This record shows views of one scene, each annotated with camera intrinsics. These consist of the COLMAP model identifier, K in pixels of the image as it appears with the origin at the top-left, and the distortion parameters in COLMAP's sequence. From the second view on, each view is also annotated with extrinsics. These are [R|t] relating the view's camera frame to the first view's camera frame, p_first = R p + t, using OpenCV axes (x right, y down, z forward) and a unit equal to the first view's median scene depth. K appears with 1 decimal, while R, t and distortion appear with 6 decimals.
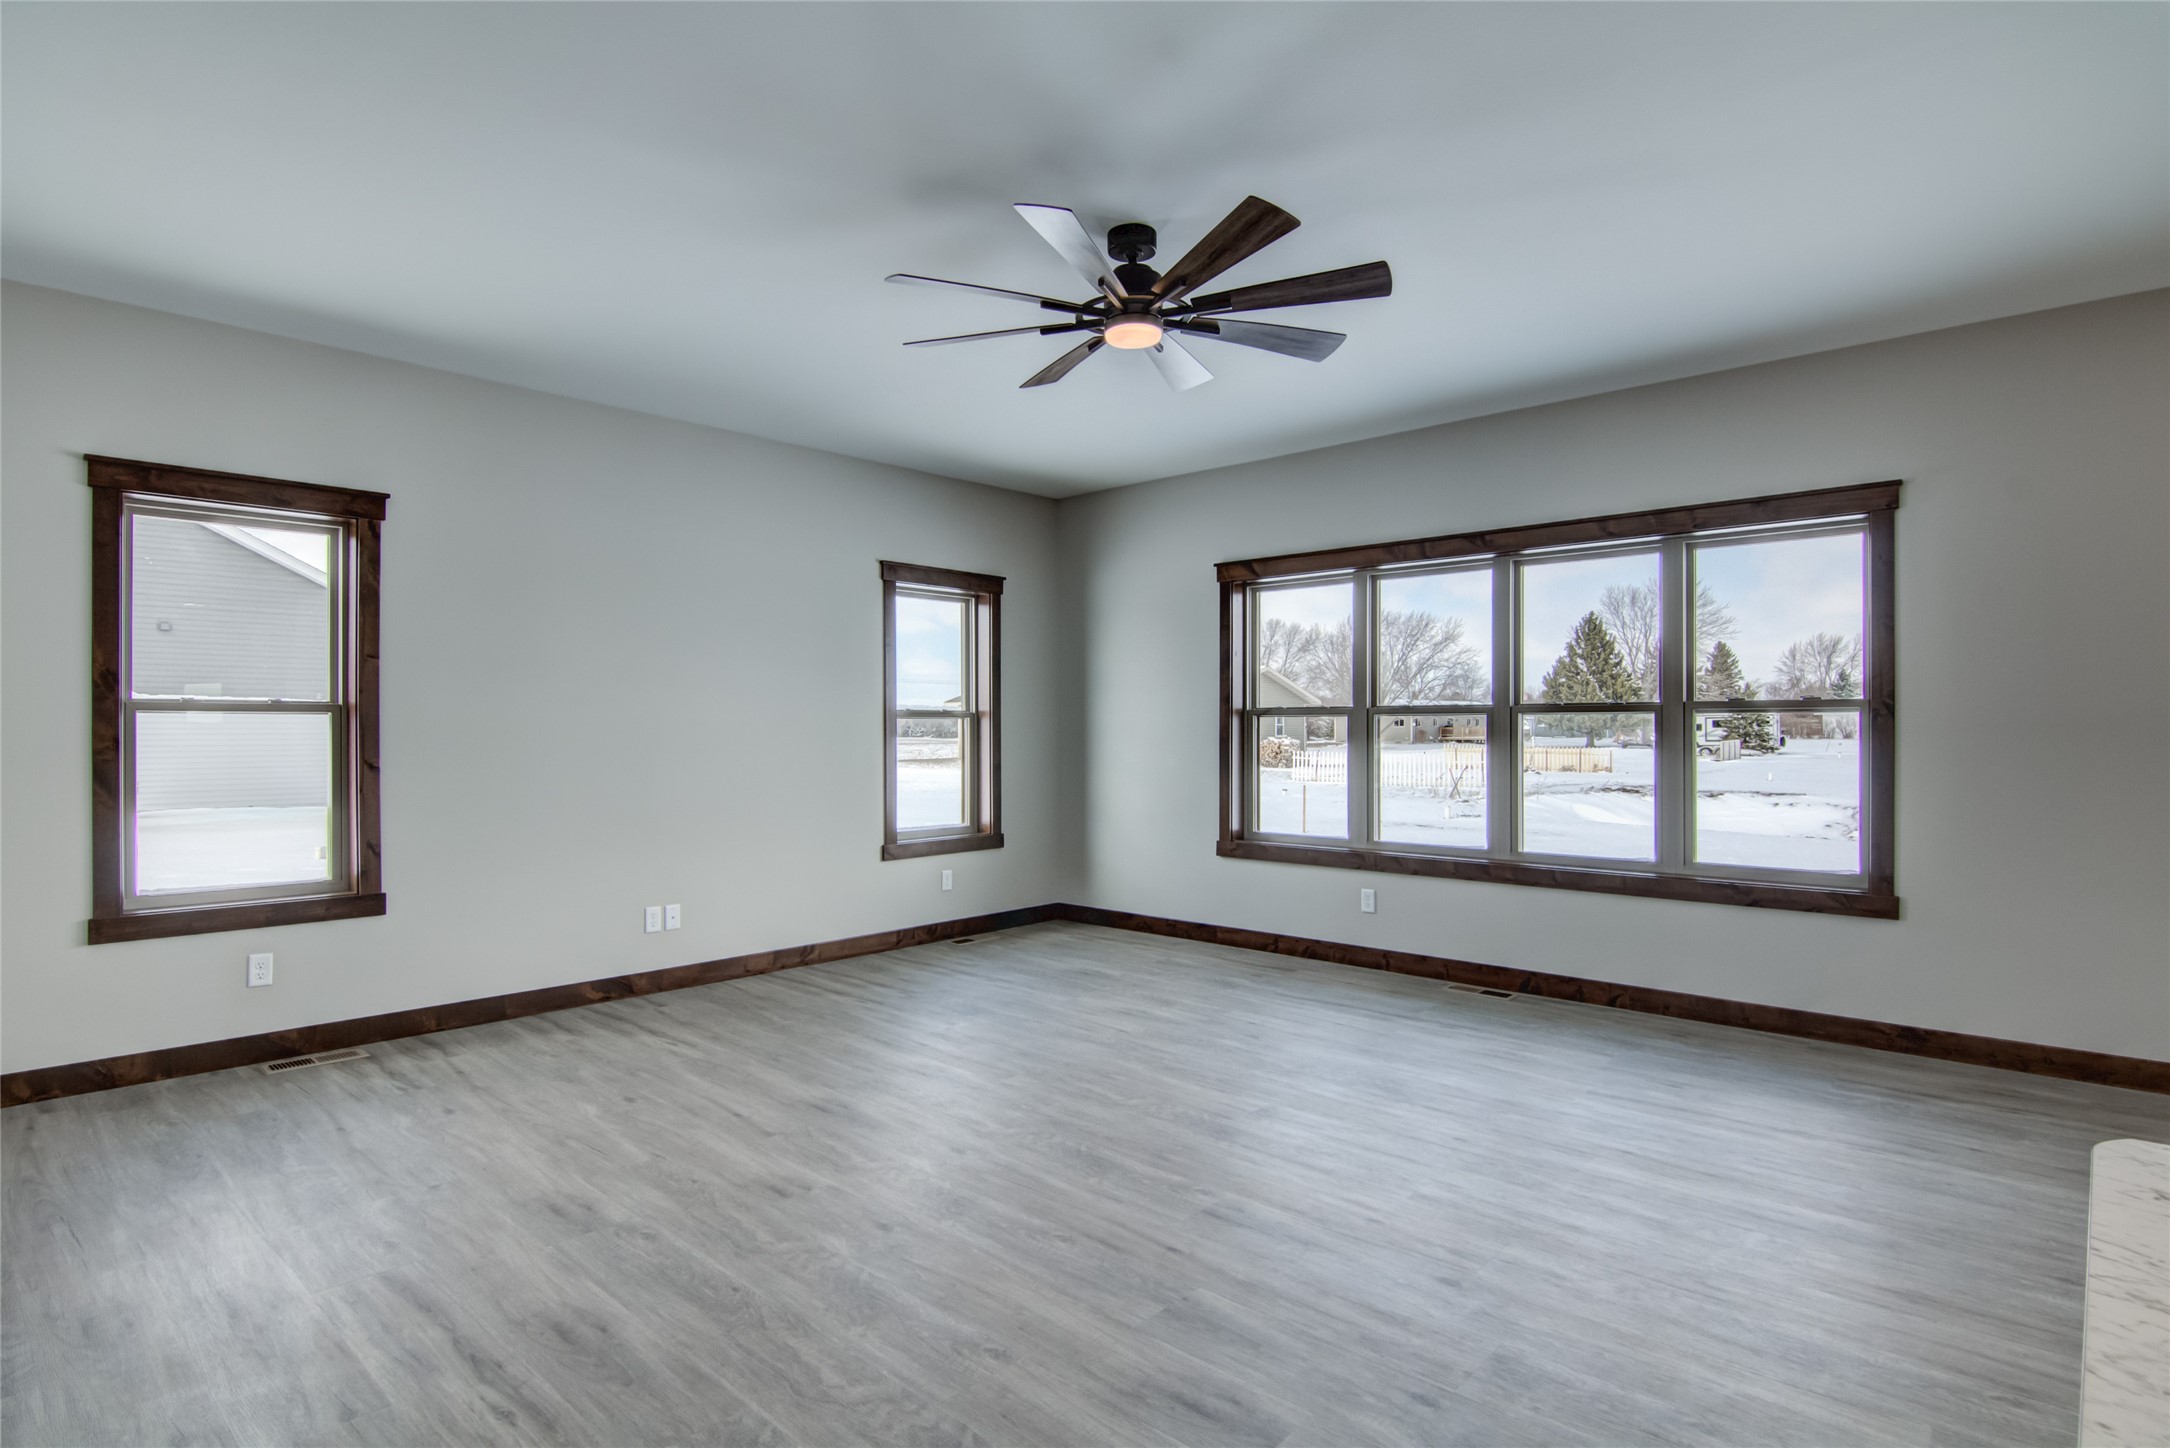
lens RADIAL K [[1112.3, 0, 1086.9], [0, 1112.3, 723.7], [0, 0, 1]] dist [-0.027305, 0.002665]
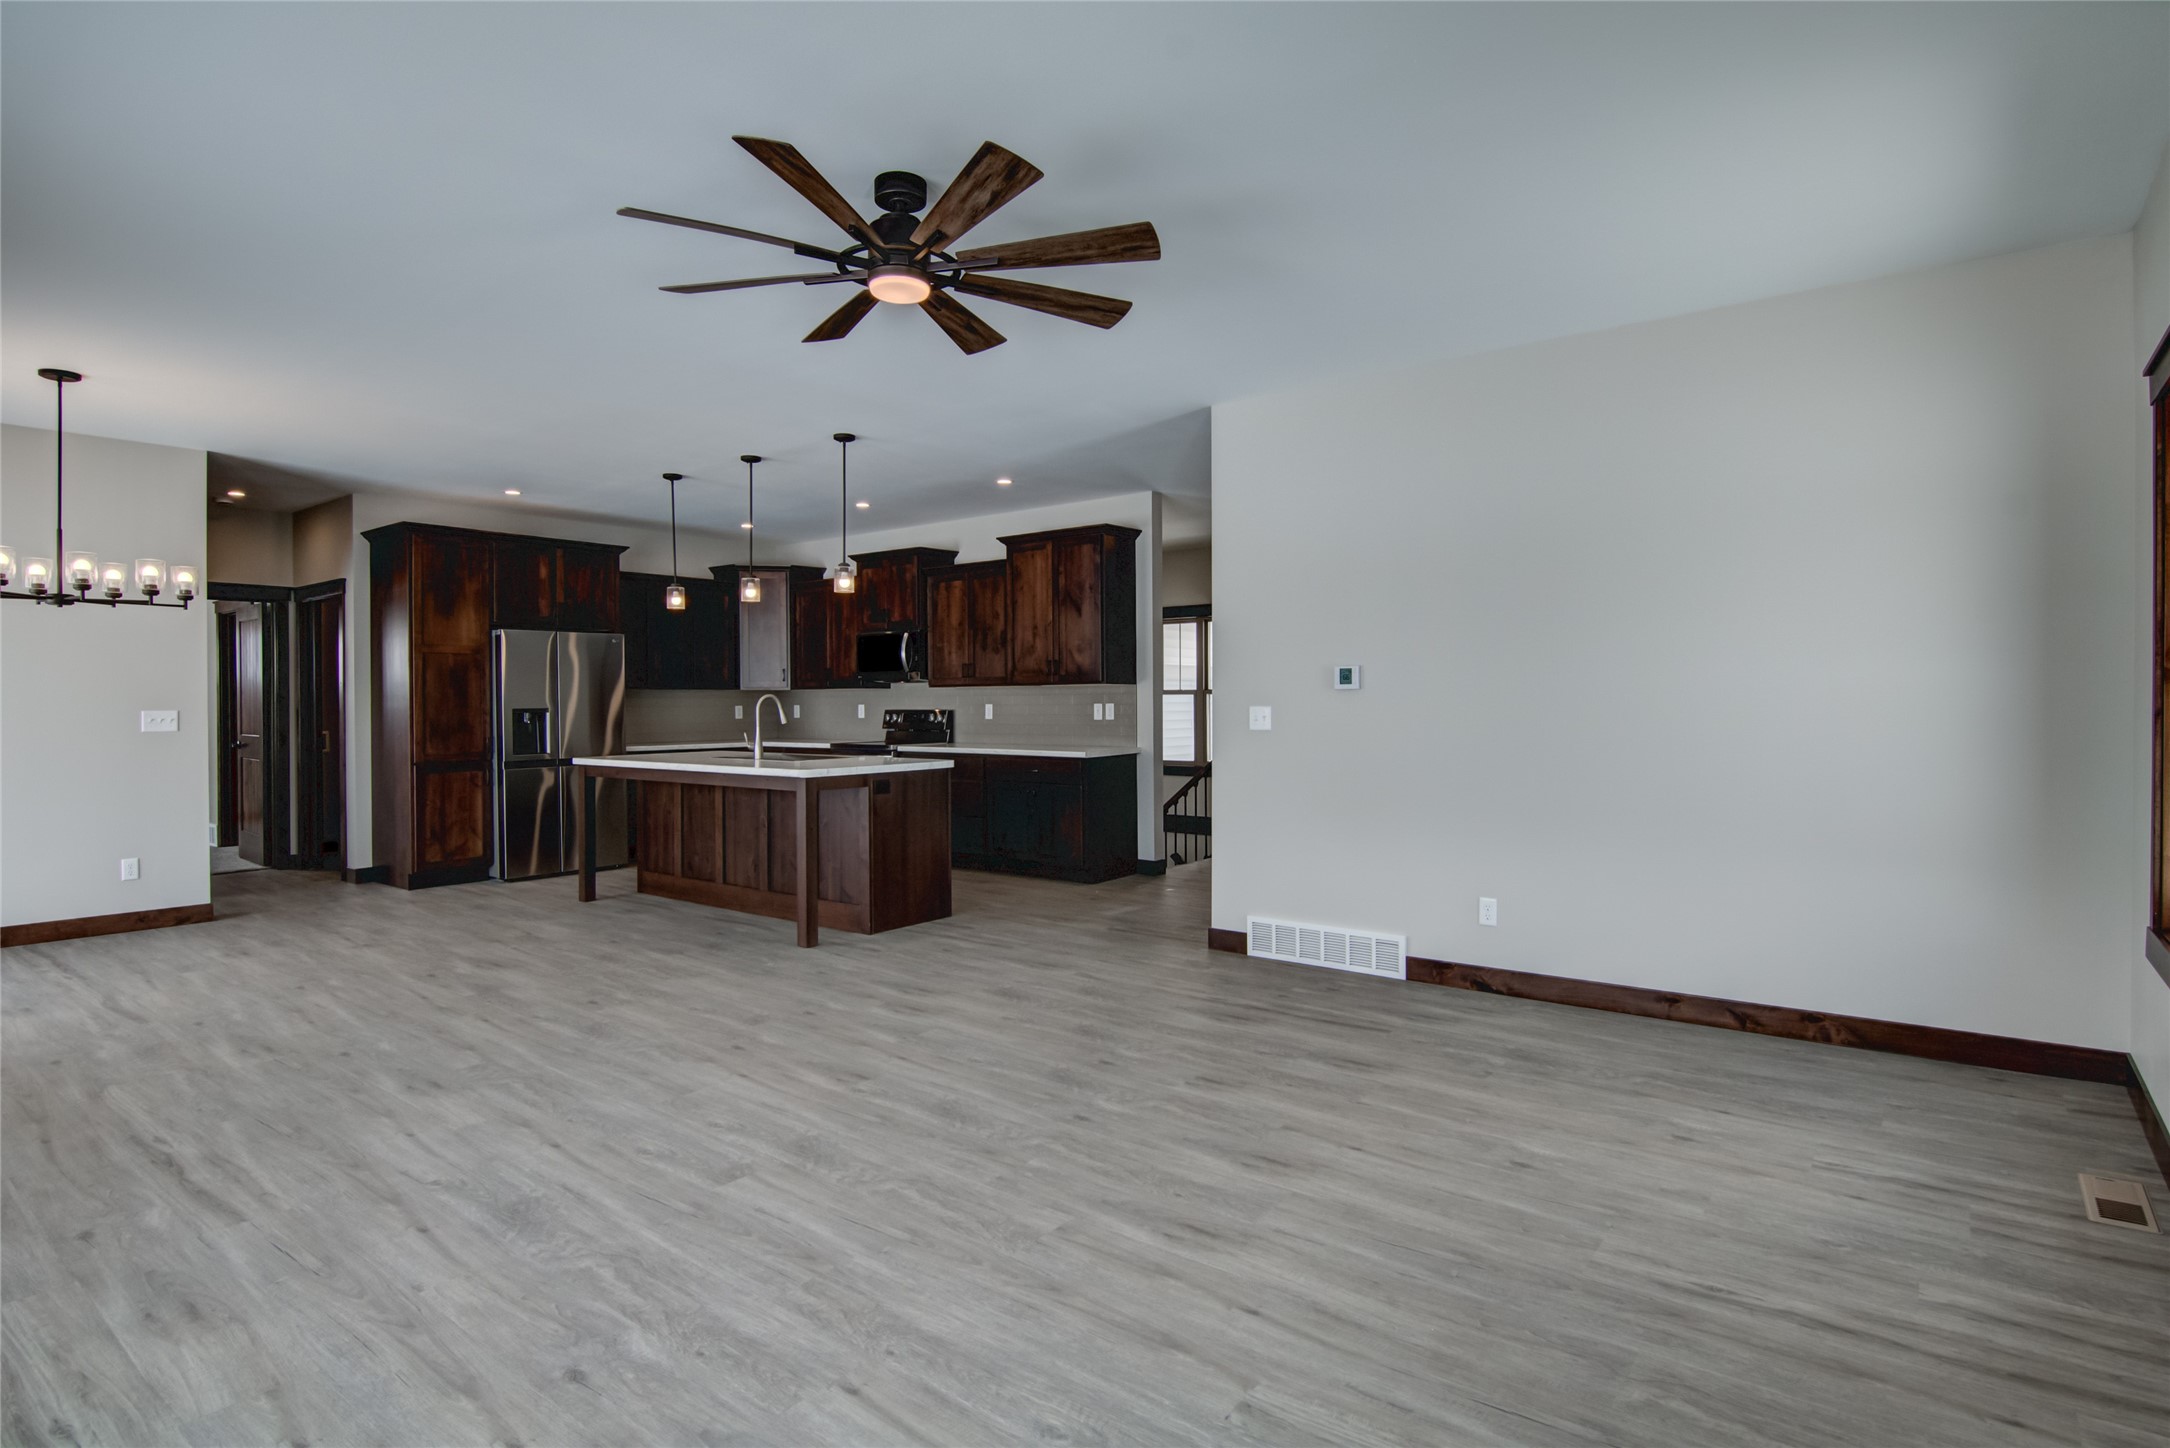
lens RADIAL K [[1112.3, 0, 1082.3], [0, 1112.3, 718.2], [0, 0, 1]] dist [-0.027305, 0.002665]
pose [[-0.996750, 0.007142, -0.080244, -0.034127], [0.006291, 0.999921, 0.010860, 0.004944], [0.080315, 0.010320, -0.996716, 1.822721]]
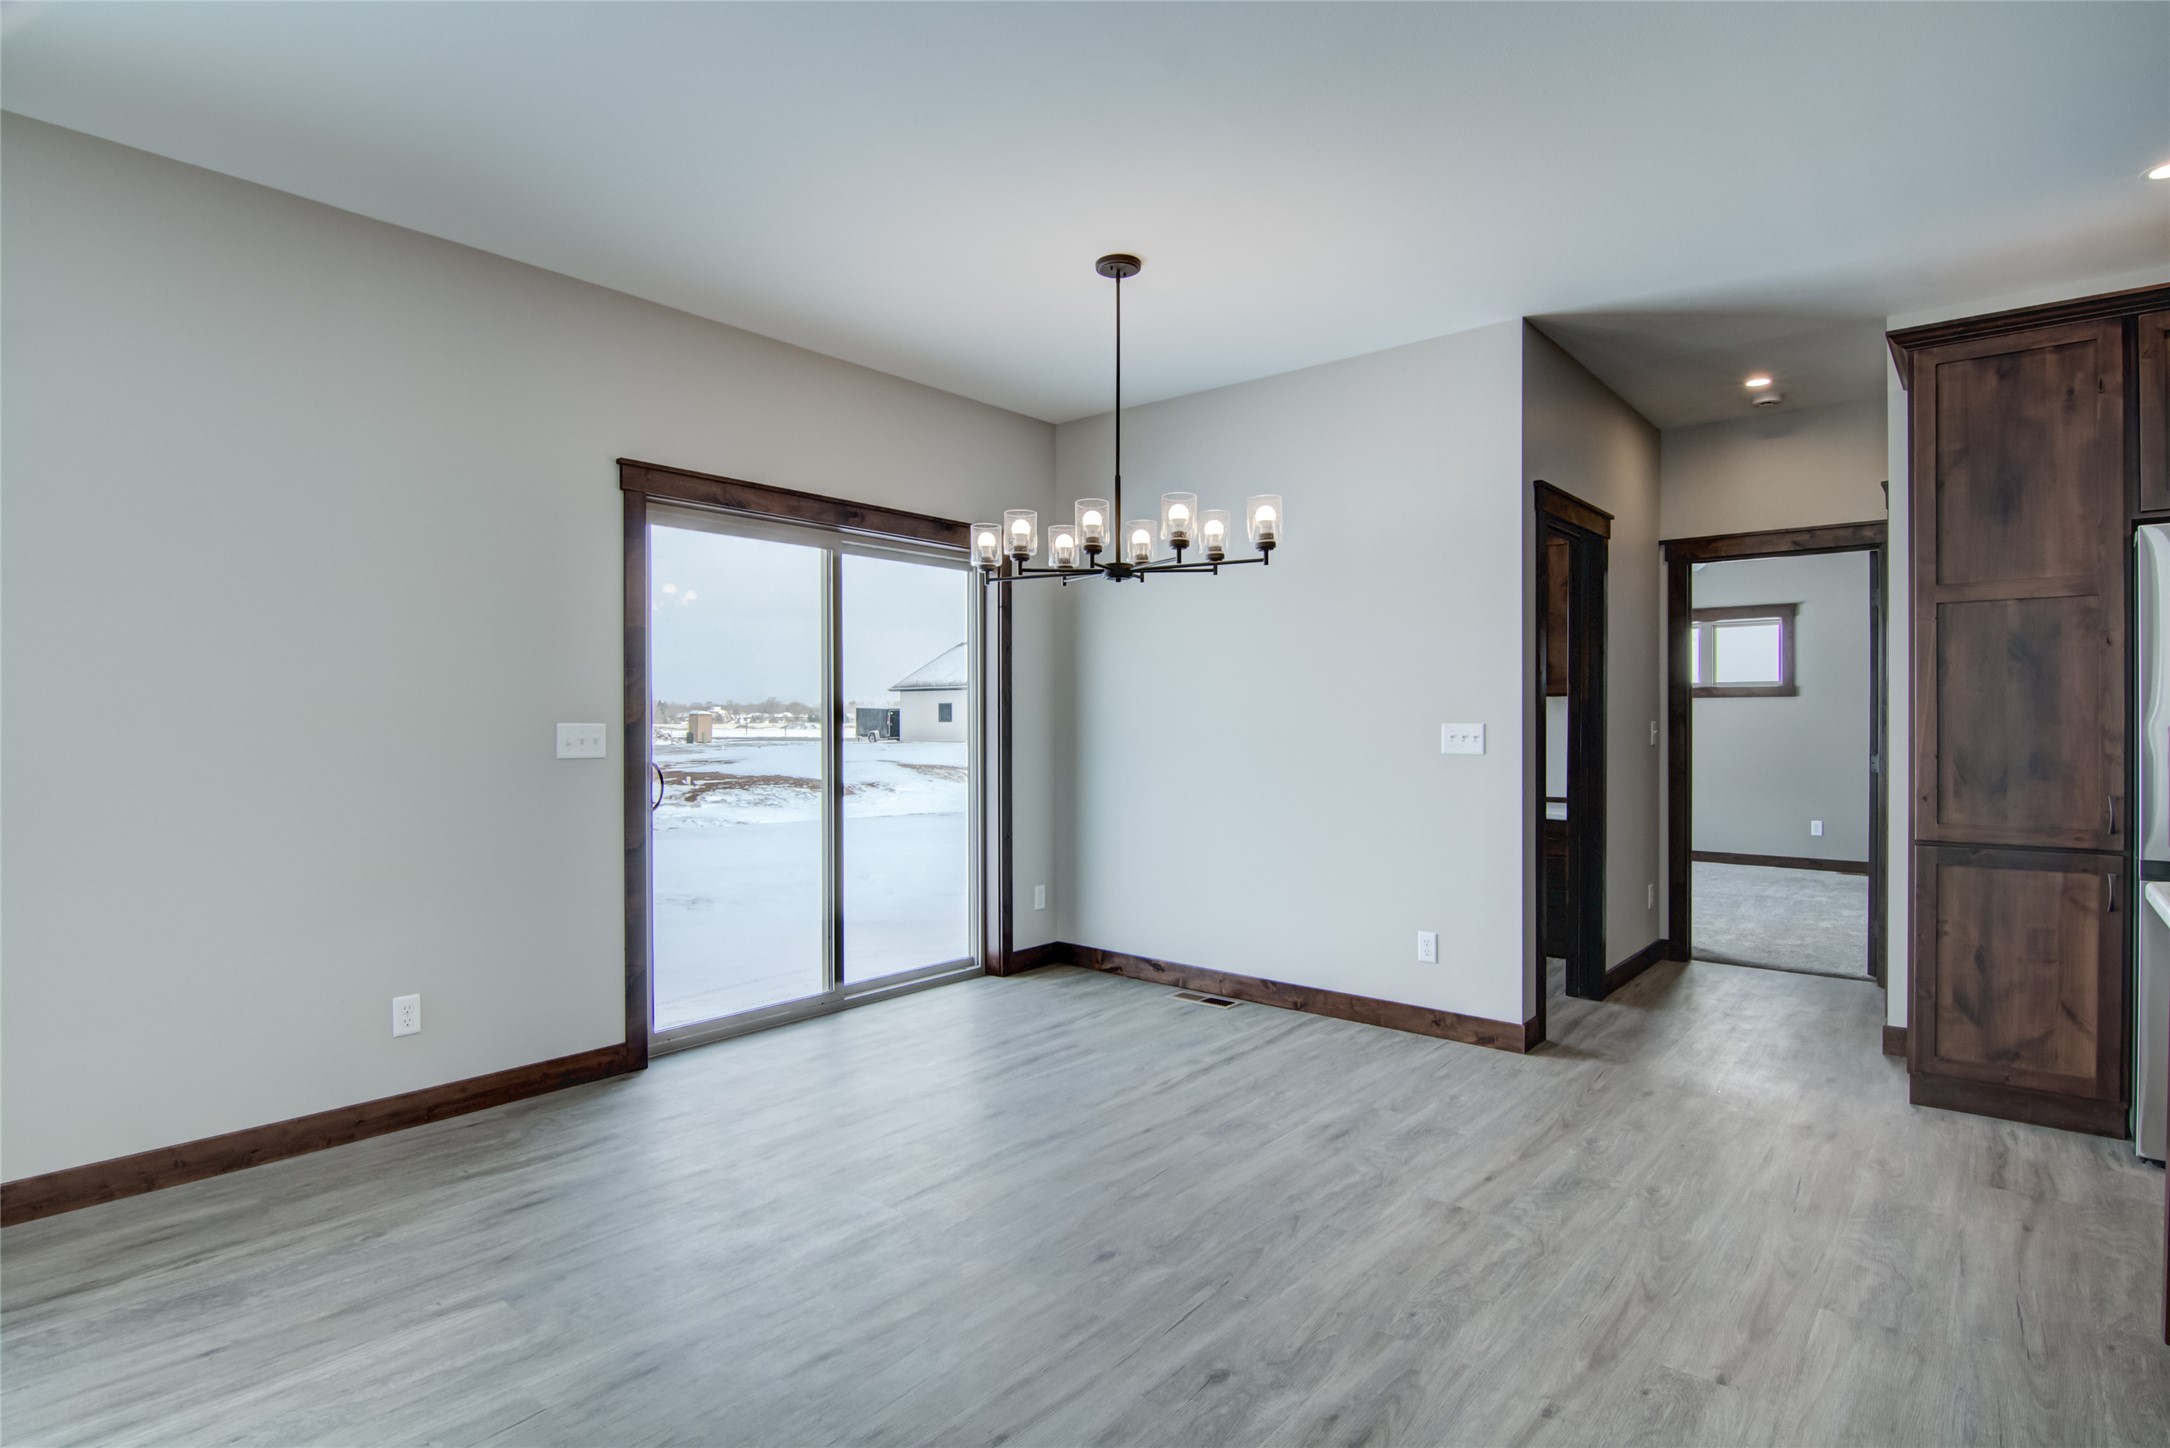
lens RADIAL K [[1112.3, 0, 1028.7], [0, 1112.3, 716.2], [0, 0, 1]] dist [-0.027305, 0.002665]
pose [[-0.033841, -0.001744, 0.999426, 0.113565], [-0.003287, 0.999993, 0.001634, -0.004760], [-0.999422, -0.003230, -0.033846, 0.462489]]
